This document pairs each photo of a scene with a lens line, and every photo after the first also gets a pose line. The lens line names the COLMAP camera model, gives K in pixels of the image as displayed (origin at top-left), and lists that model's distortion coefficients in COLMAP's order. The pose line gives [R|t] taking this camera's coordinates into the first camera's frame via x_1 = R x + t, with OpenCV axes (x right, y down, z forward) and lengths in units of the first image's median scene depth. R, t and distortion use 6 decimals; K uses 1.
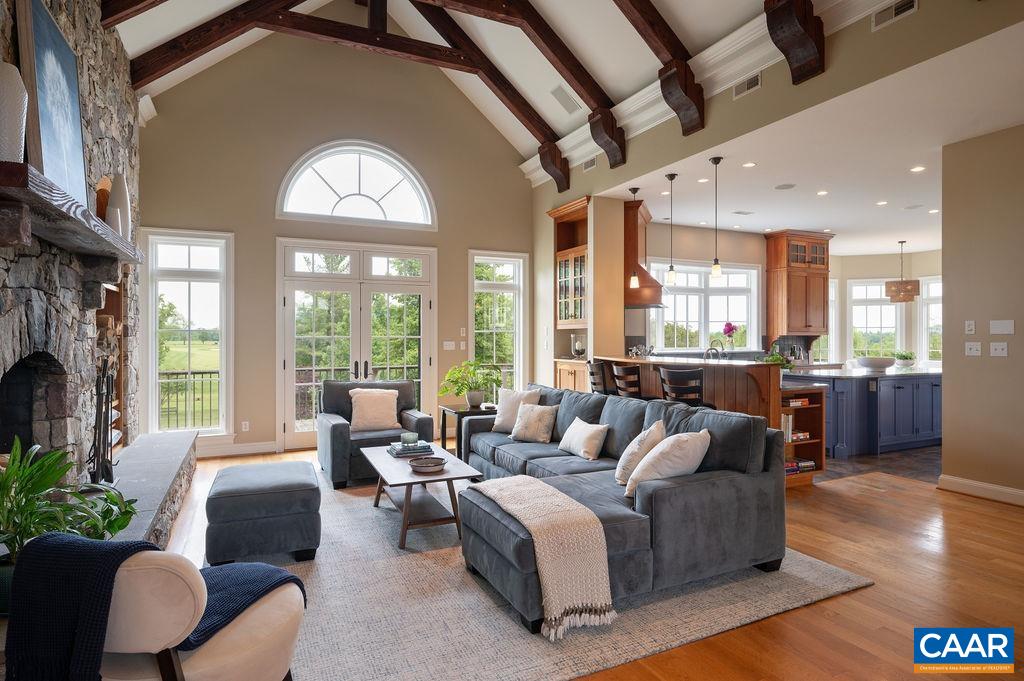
lens RADIAL K [[567.8, 0, 512.9], [0, 567.8, 332.0], [0, 0, 1]] dist [0.004648, 0.000795]
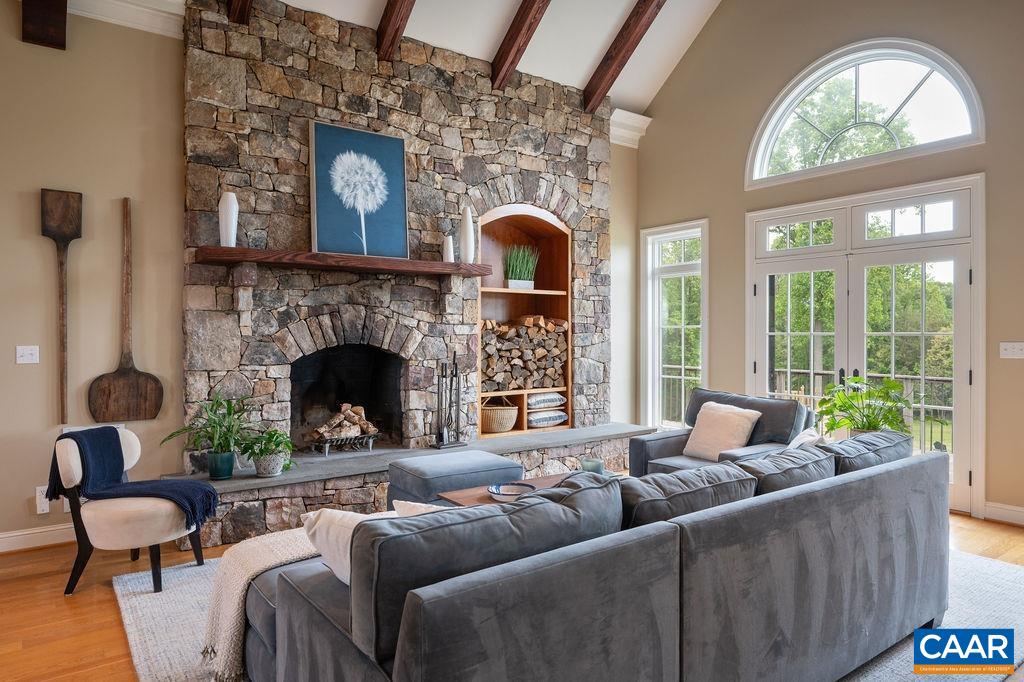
lens RADIAL K [[638.5, 0, 492.1], [0, 638.5, 324.9], [0, 0, 1]] dist [-0.002825, -0.000717]
pose [[0.165718, -0.004862, -0.986161, 0.308032], [0.011300, 0.999932, -0.003031, -0.003092], [0.986108, -0.010641, 0.165762, 0.329321]]
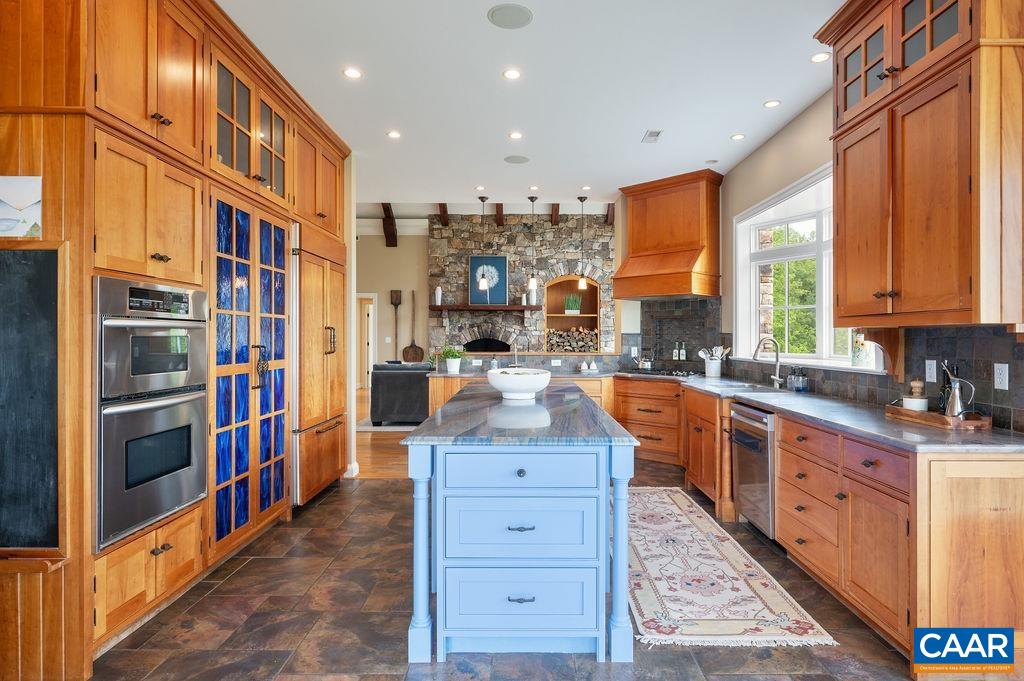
lens RADIAL K [[567.8, 0, 514.3], [0, 567.8, 332.6], [0, 0, 1]] dist [0.004648, 0.000795]
pose [[-0.464008, -0.003800, -0.885823, 0.838062], [0.009251, 0.999915, -0.009135, 0.009627], [0.885782, -0.012434, -0.463934, 0.940907]]
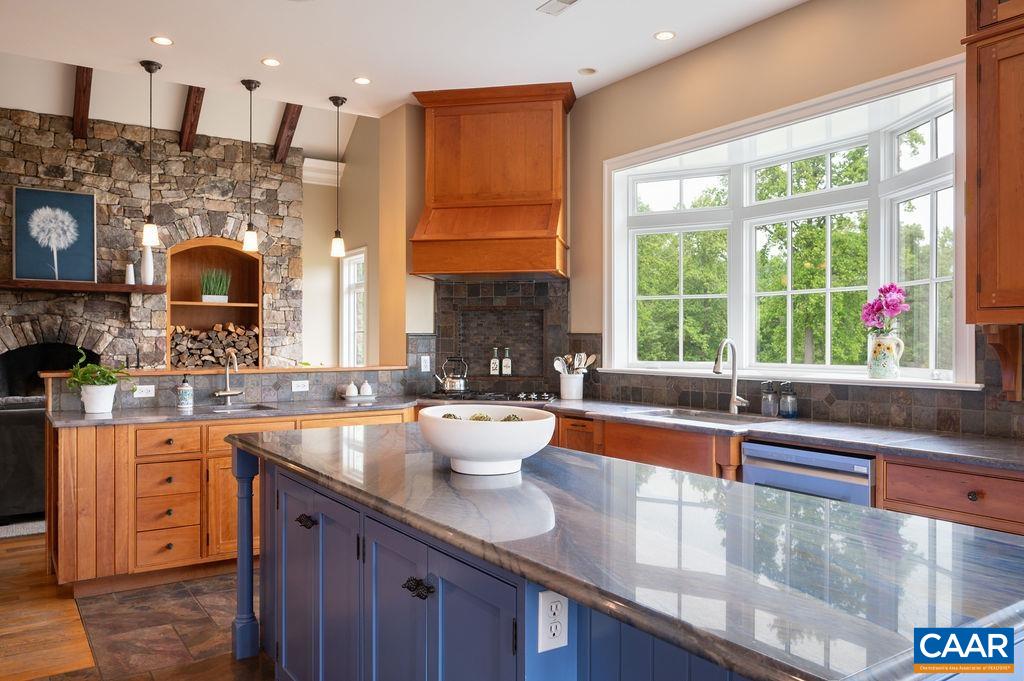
lens RADIAL K [[764.5, 0, 513.3], [0, 764.5, 337.5], [0, 0, 1]] dist [-0.006928, 0.001421]
pose [[0.128463, -0.000142, -0.991714, 0.730468], [0.010296, 0.999946, 0.001190, 0.008526], [0.991661, -0.010363, 0.128457, 0.735065]]
